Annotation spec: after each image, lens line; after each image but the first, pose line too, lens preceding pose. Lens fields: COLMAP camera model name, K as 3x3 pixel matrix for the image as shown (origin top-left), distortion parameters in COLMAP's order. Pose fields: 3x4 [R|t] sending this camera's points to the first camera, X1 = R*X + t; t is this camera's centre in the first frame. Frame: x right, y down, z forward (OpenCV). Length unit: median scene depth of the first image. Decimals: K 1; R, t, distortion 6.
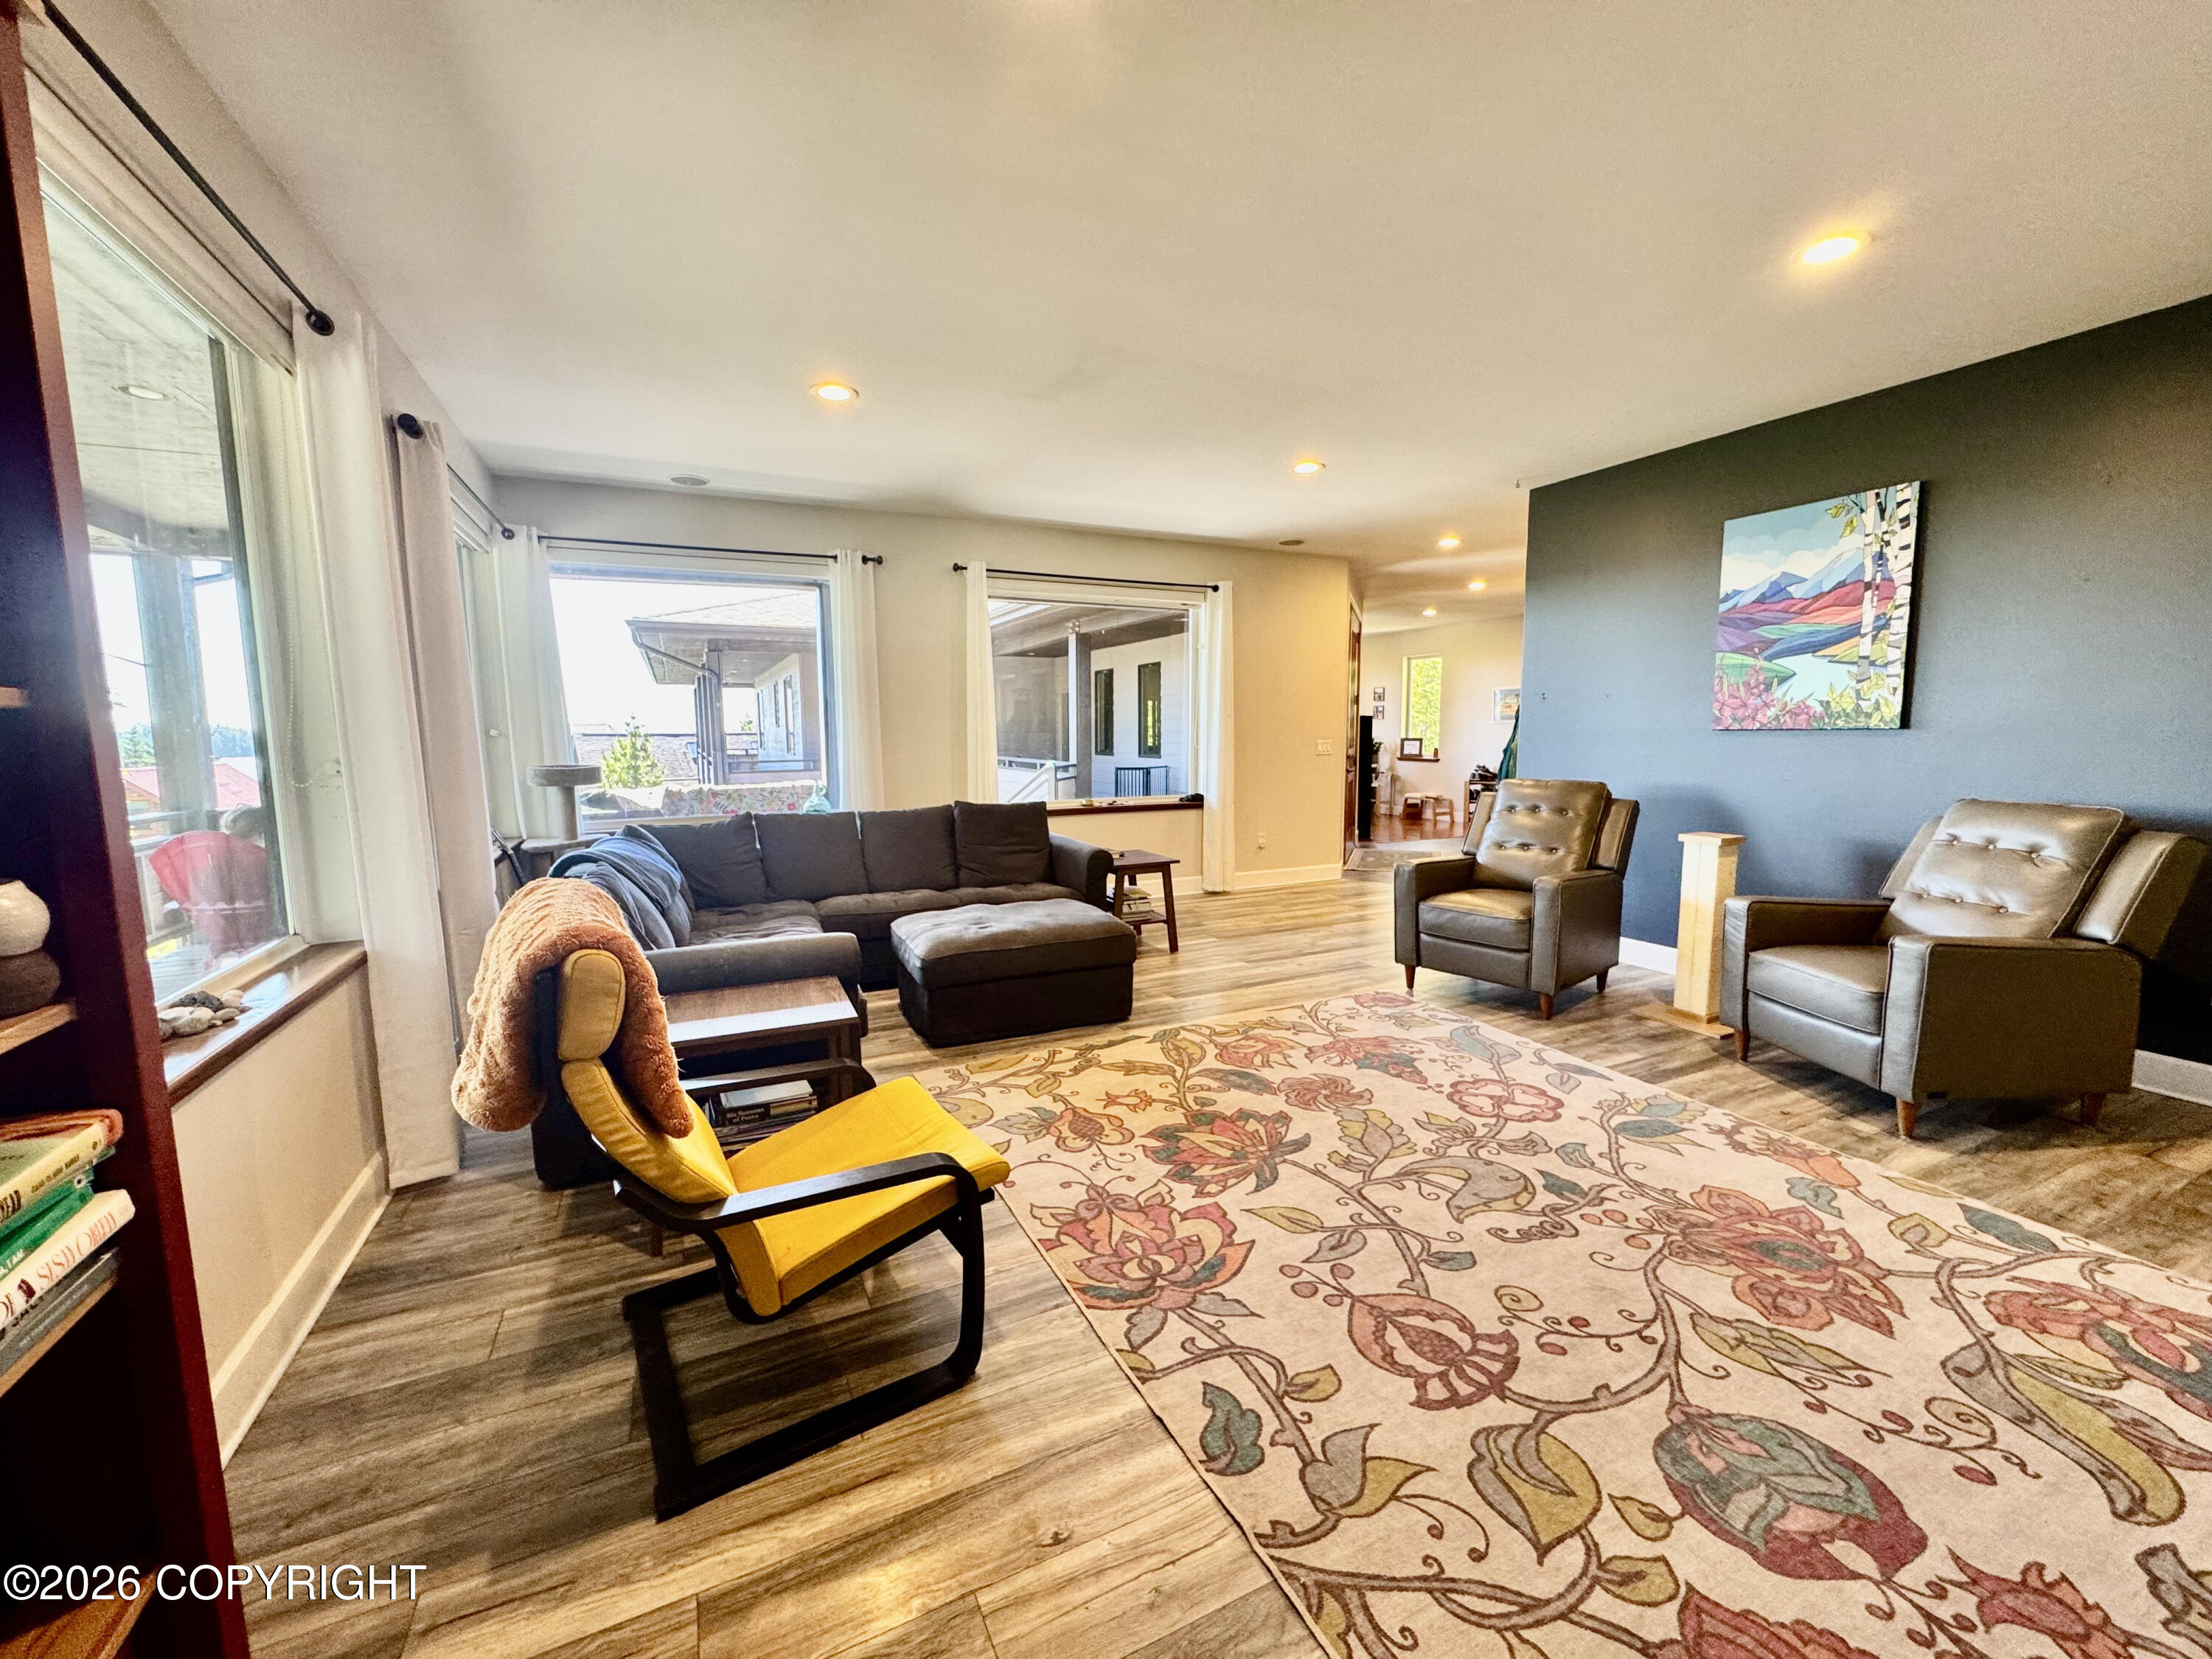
lens RADIAL K [[887.2, 0, 1112.0], [0, 887.2, 832.6], [0, 0, 1]] dist [-0.002882, -0.000114]
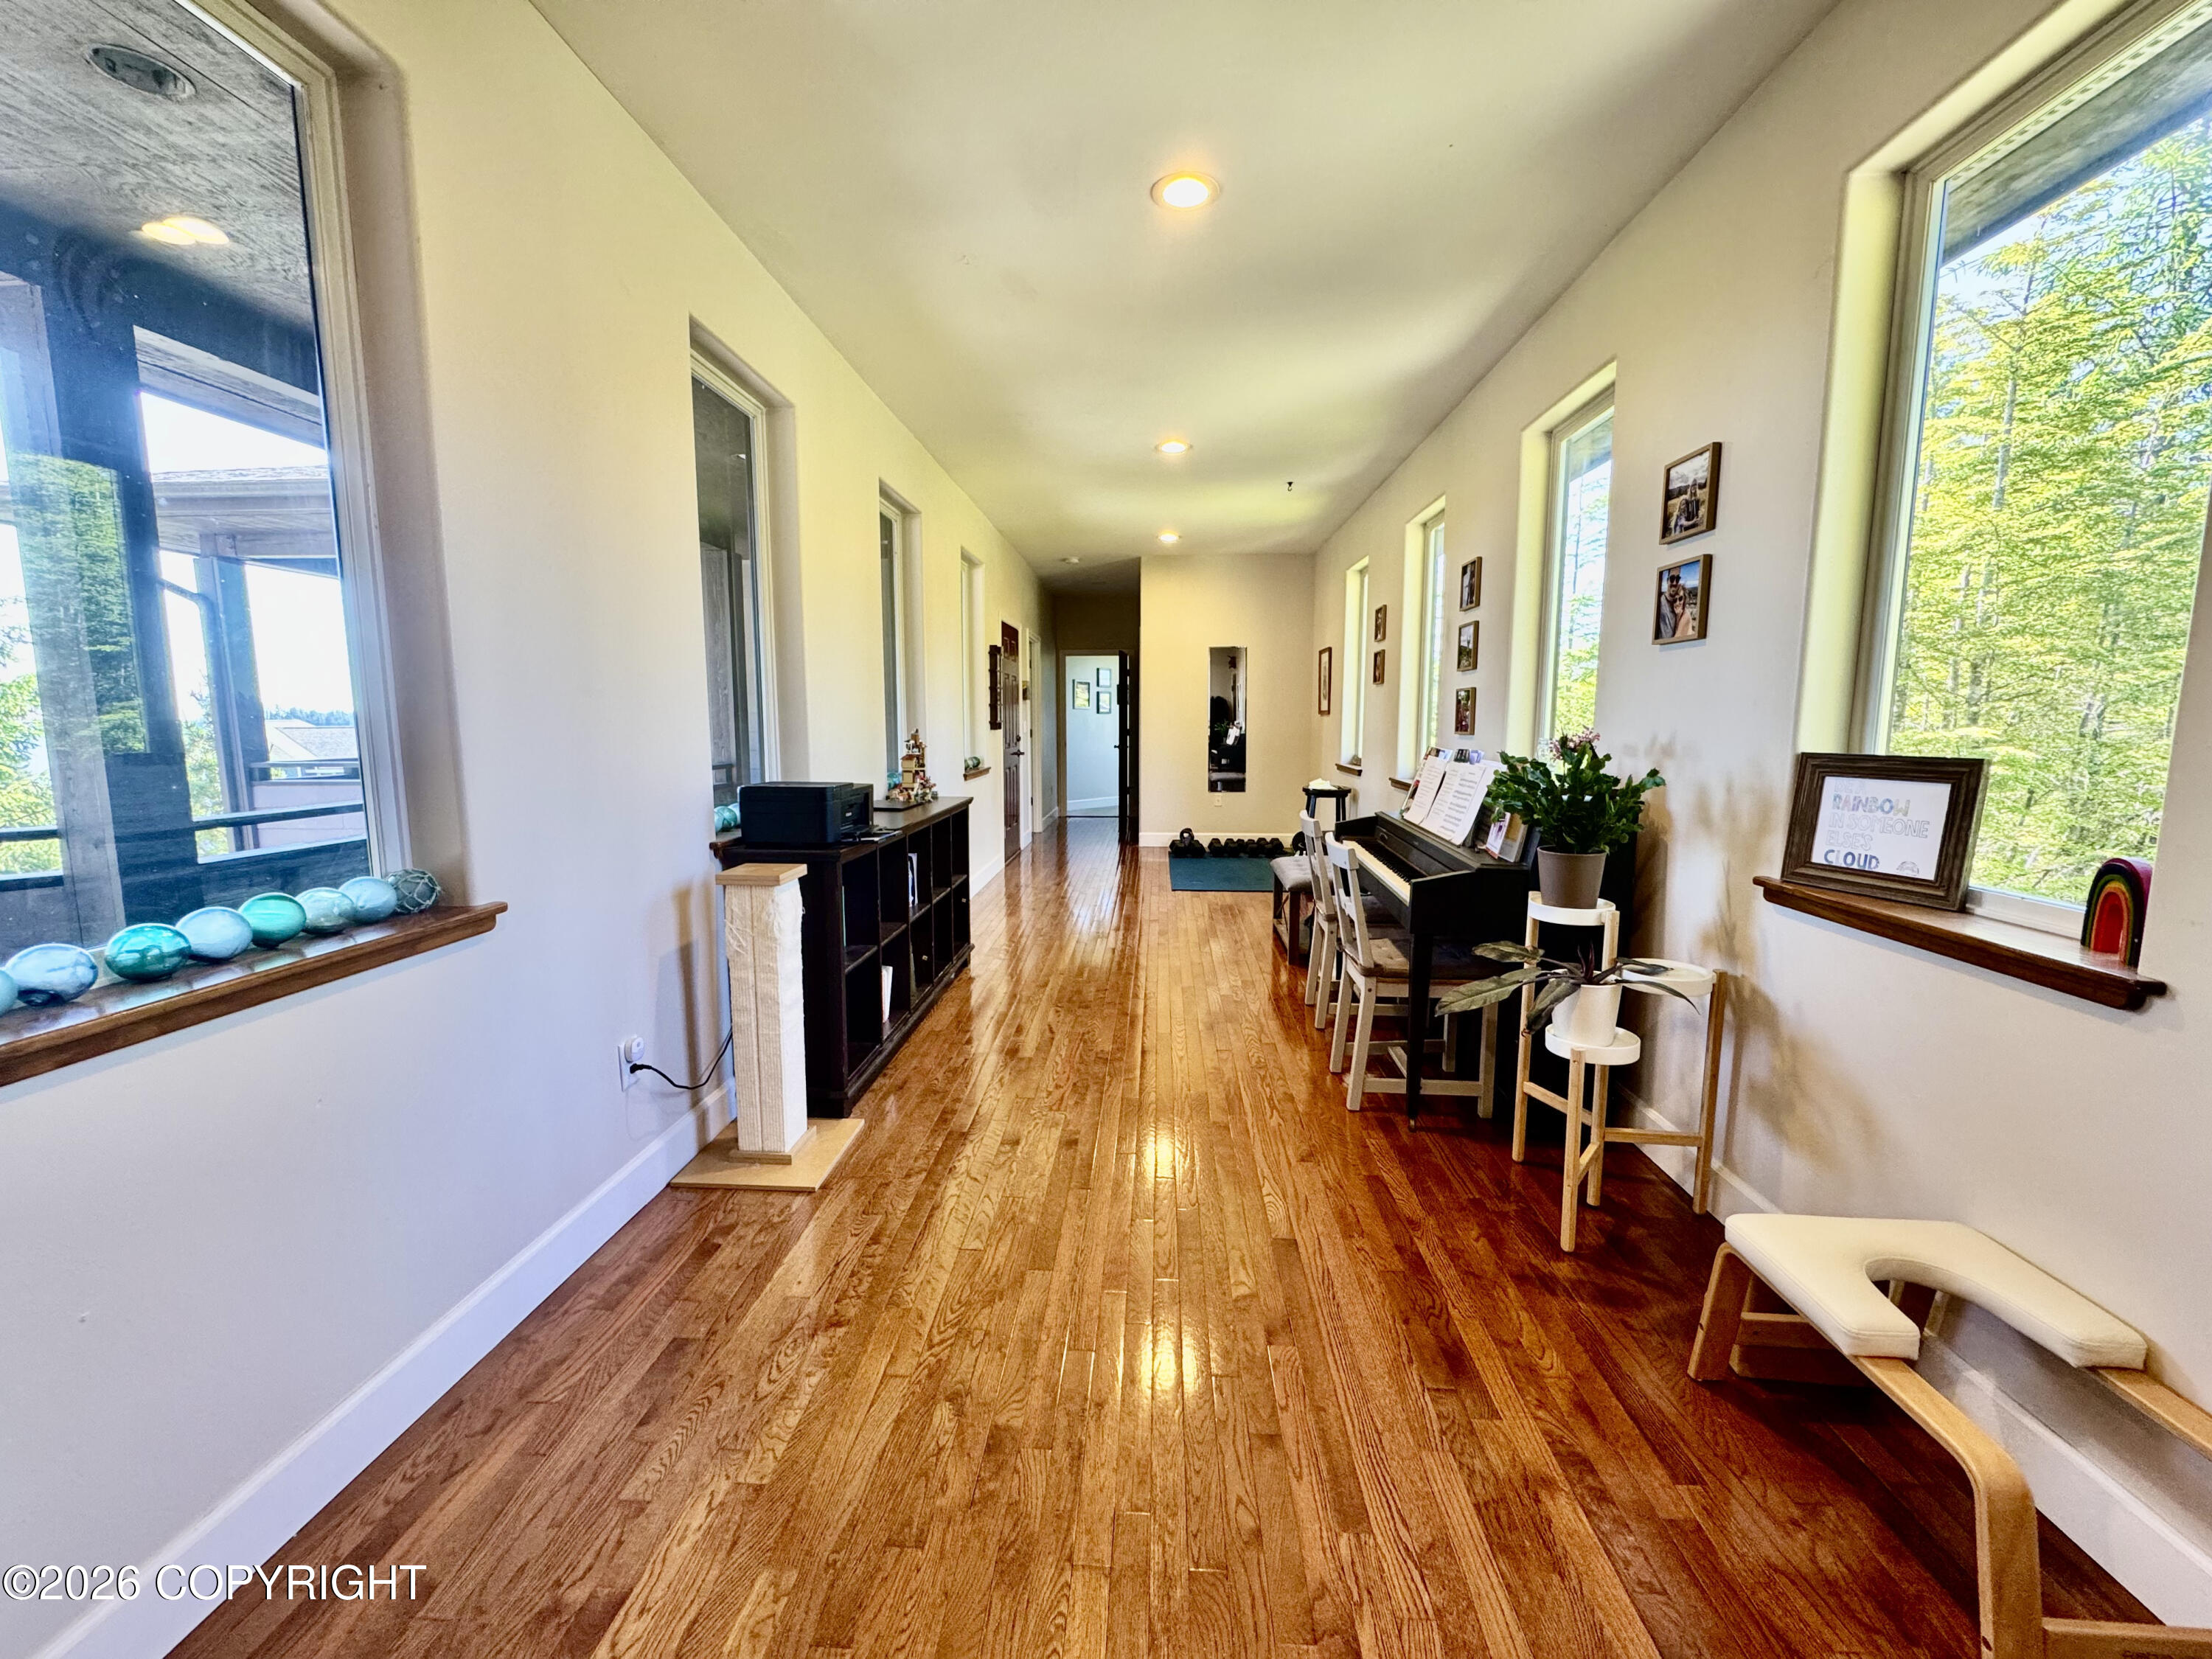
lens RADIAL K [[887.2, 0, 1097.6], [0, 887.2, 833.8], [0, 0, 1]] dist [-0.002882, -0.000114]
pose [[0.865175, 0.060656, -0.497788, 0.301004], [-0.053883, 0.998155, 0.027974, -0.091964], [0.498566, 0.002620, 0.866848, 0.818269]]
